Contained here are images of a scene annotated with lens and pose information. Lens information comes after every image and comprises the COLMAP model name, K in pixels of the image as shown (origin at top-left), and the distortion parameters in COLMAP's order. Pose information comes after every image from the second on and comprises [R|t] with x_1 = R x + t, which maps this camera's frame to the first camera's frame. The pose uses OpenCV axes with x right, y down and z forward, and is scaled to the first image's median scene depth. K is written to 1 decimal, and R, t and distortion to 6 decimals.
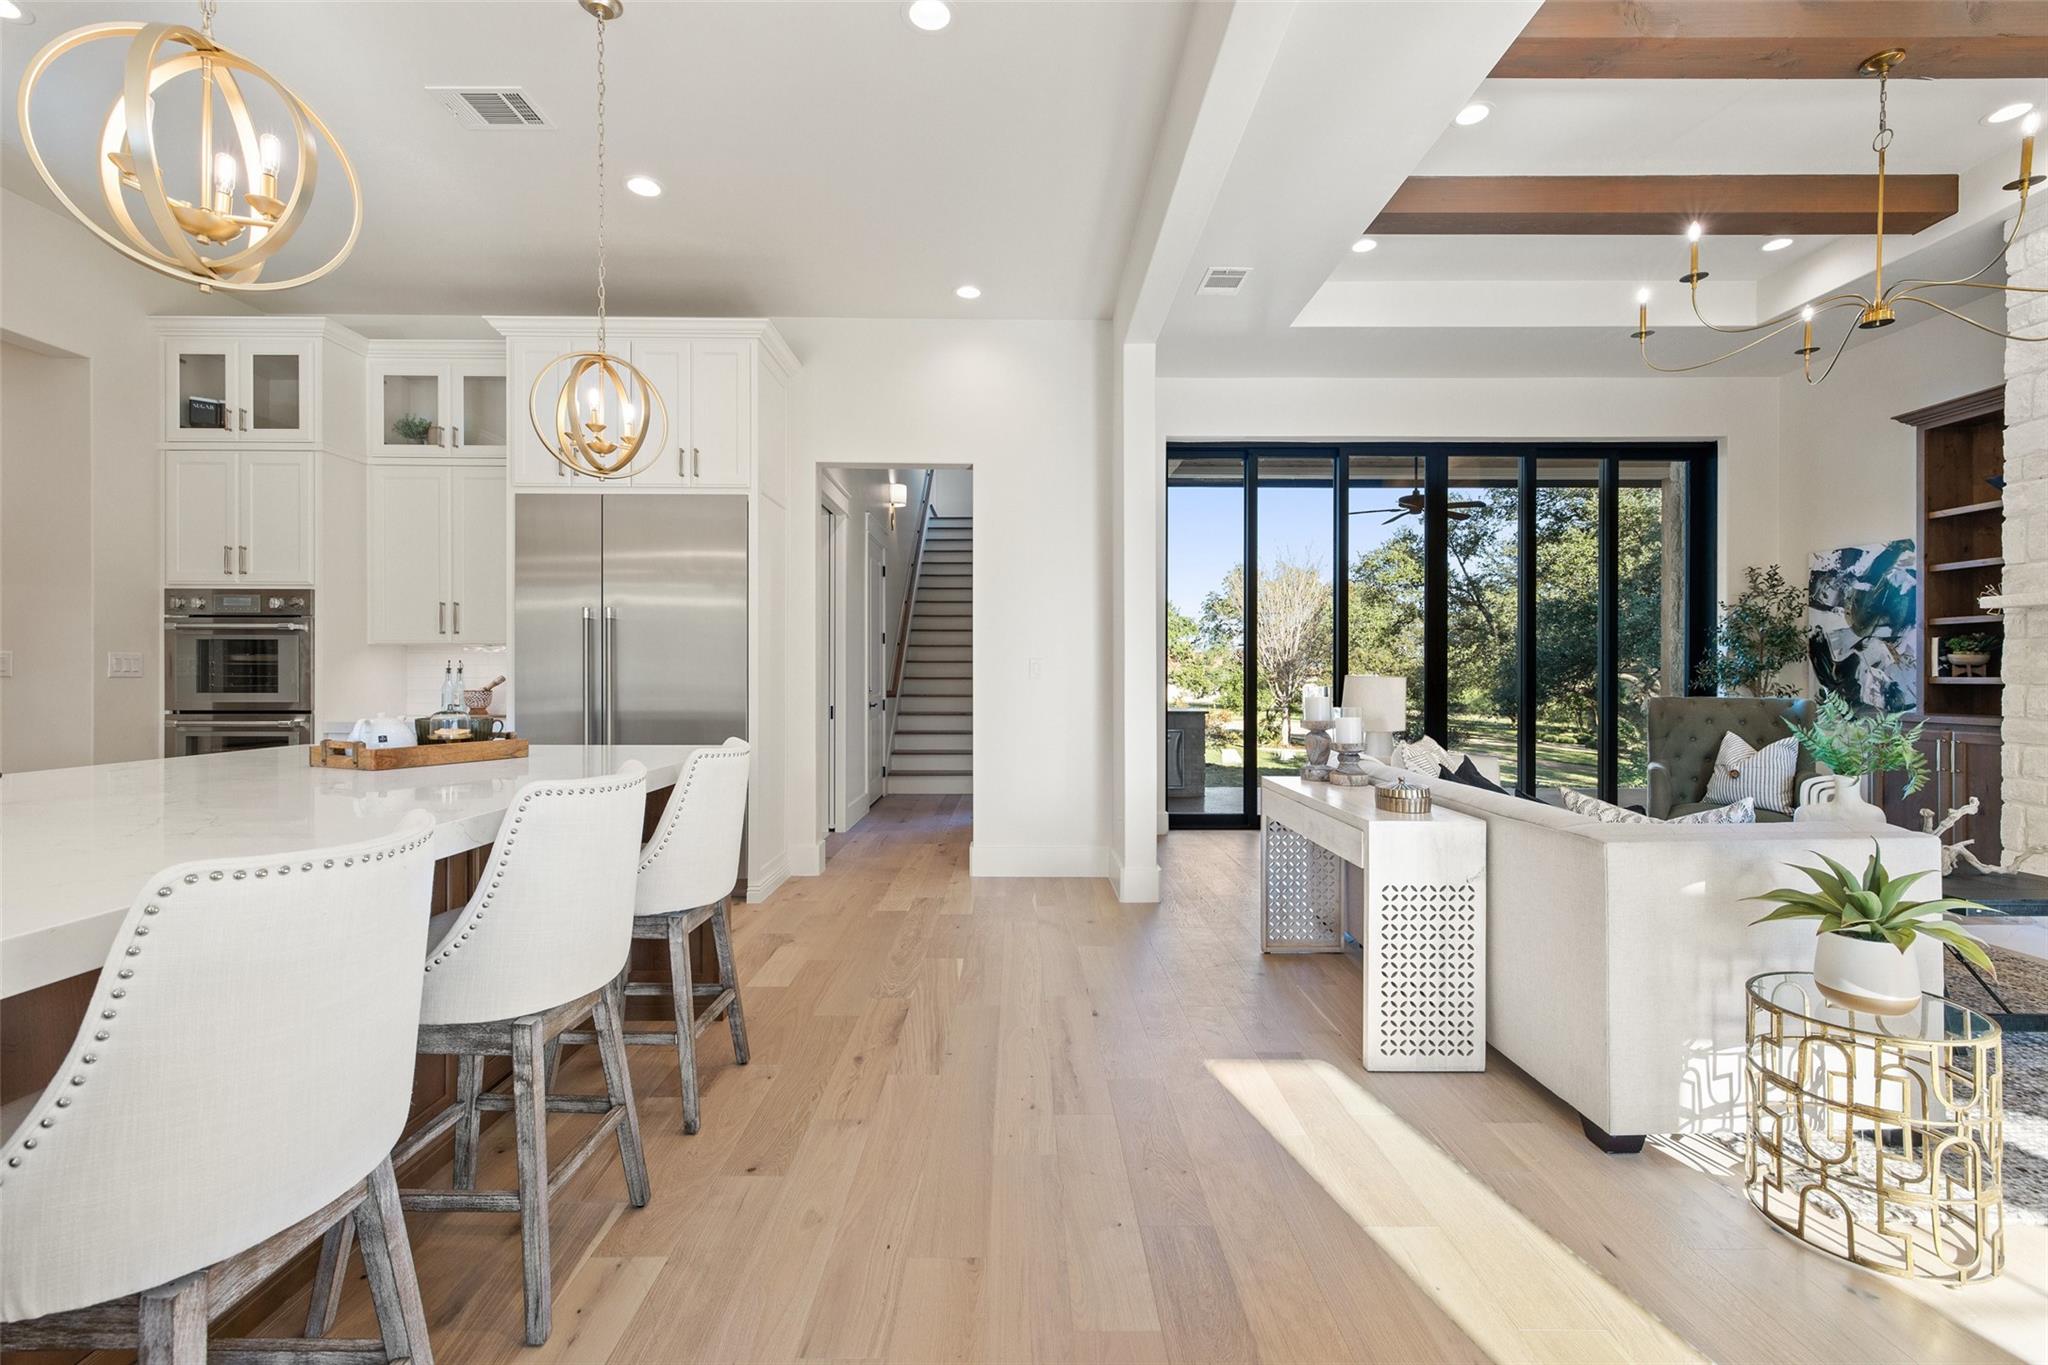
lens RADIAL K [[862.3, 0, 1025.1], [0, 862.3, 672.5], [0, 0, 1]] dist [-0.000717, 0.000096]
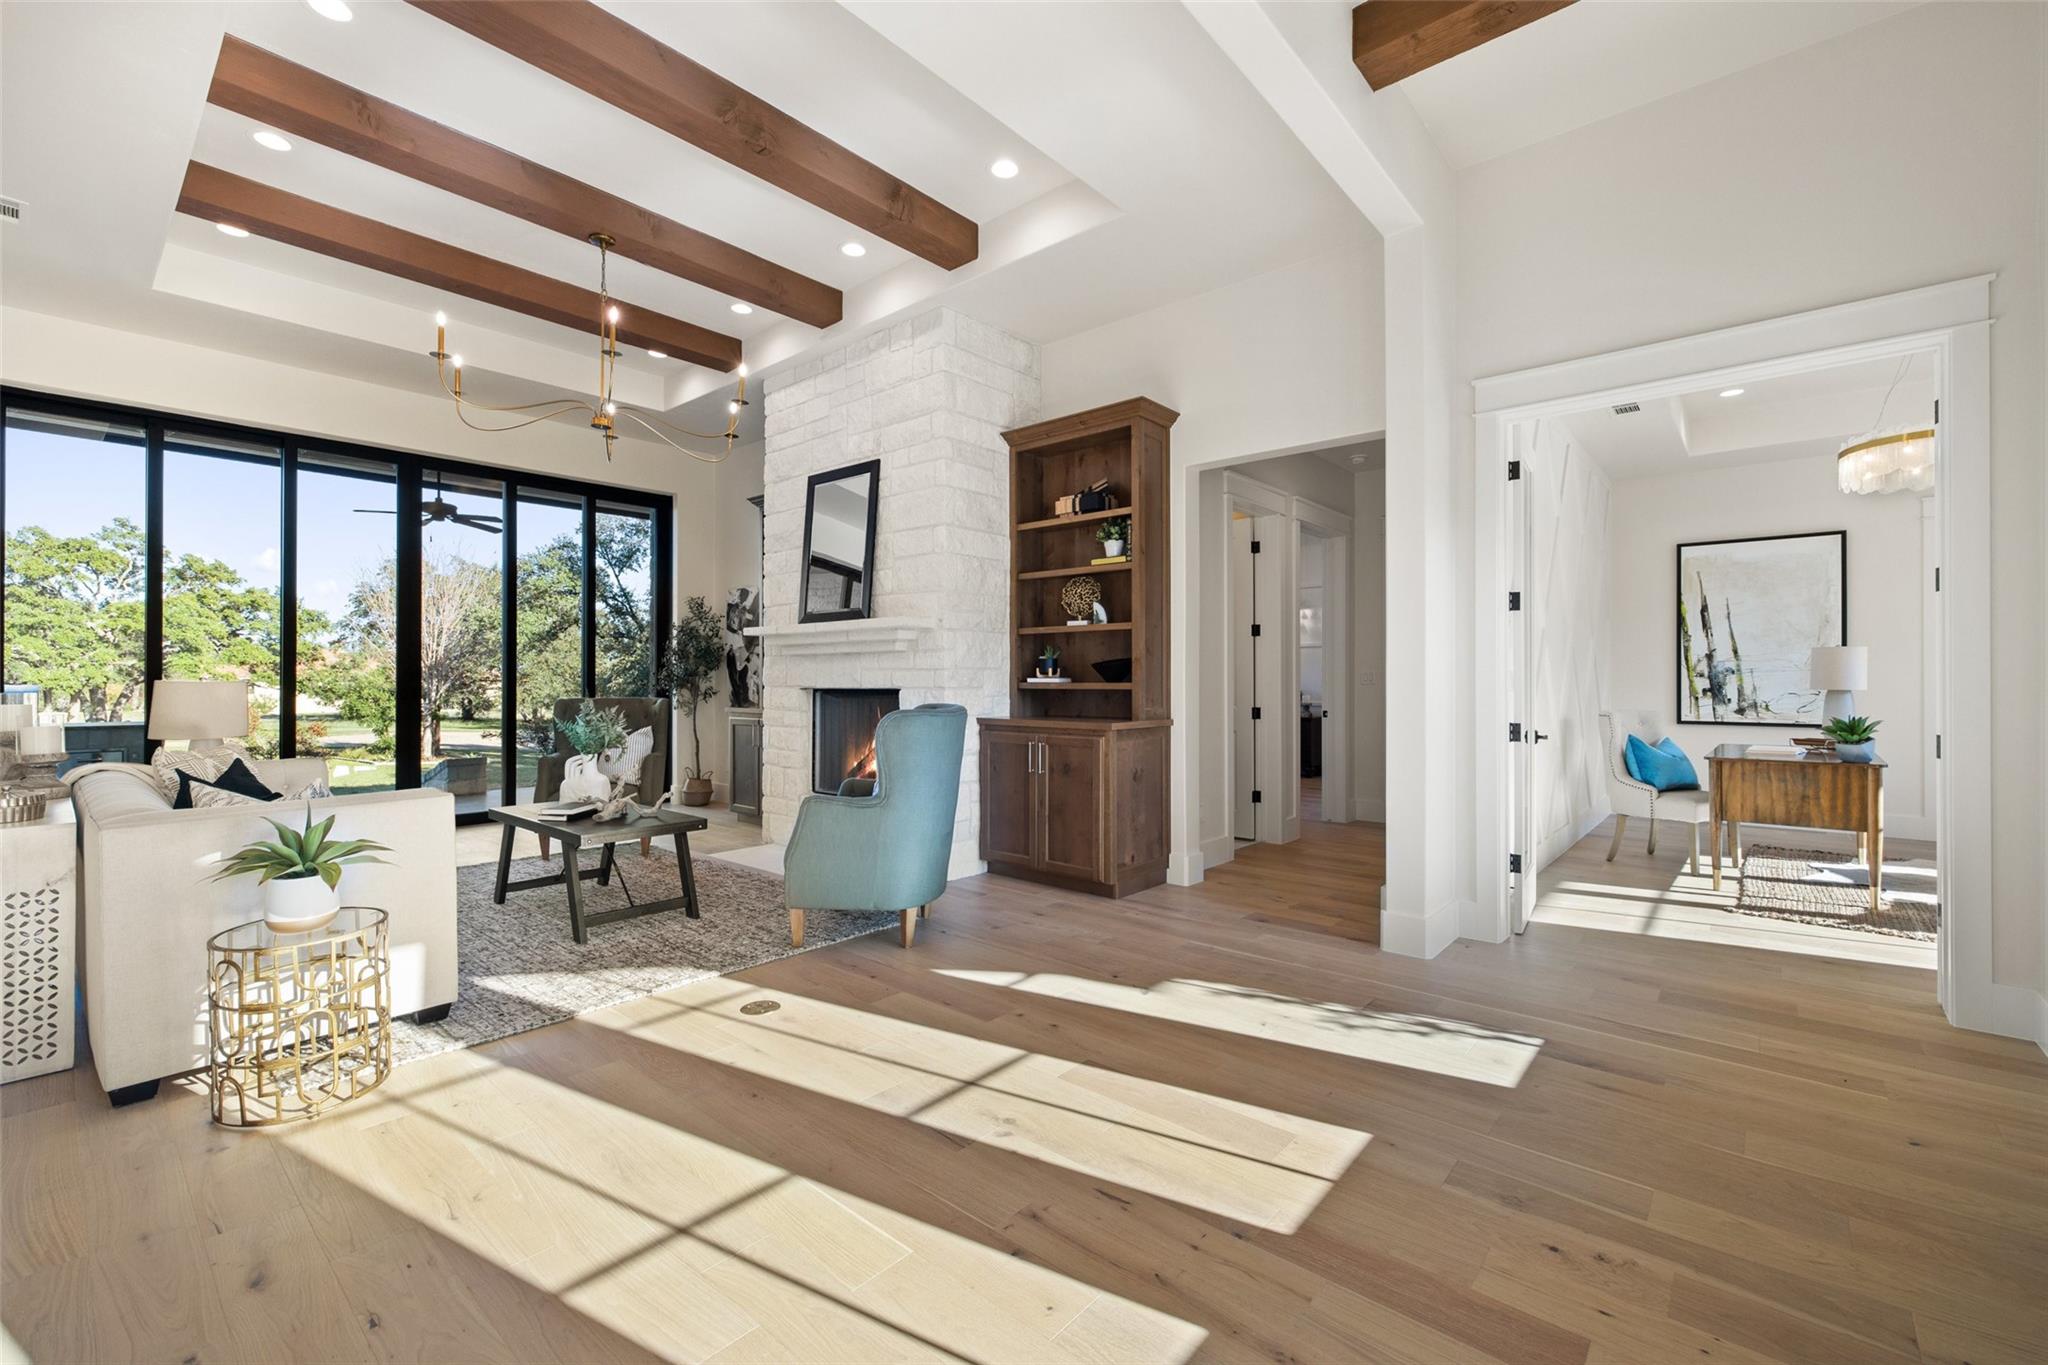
lens RADIAL K [[836.7, 0, 1024.0], [0, 836.7, 682.5], [0, 0, 1]] dist [-0.000666, 0.000057]
pose [[0.676288, -0.005159, 0.736619, 0.263576], [0.000503, 0.999978, 0.006542, -0.001739], [-0.736637, -0.004054, 0.676276, -0.237938]]
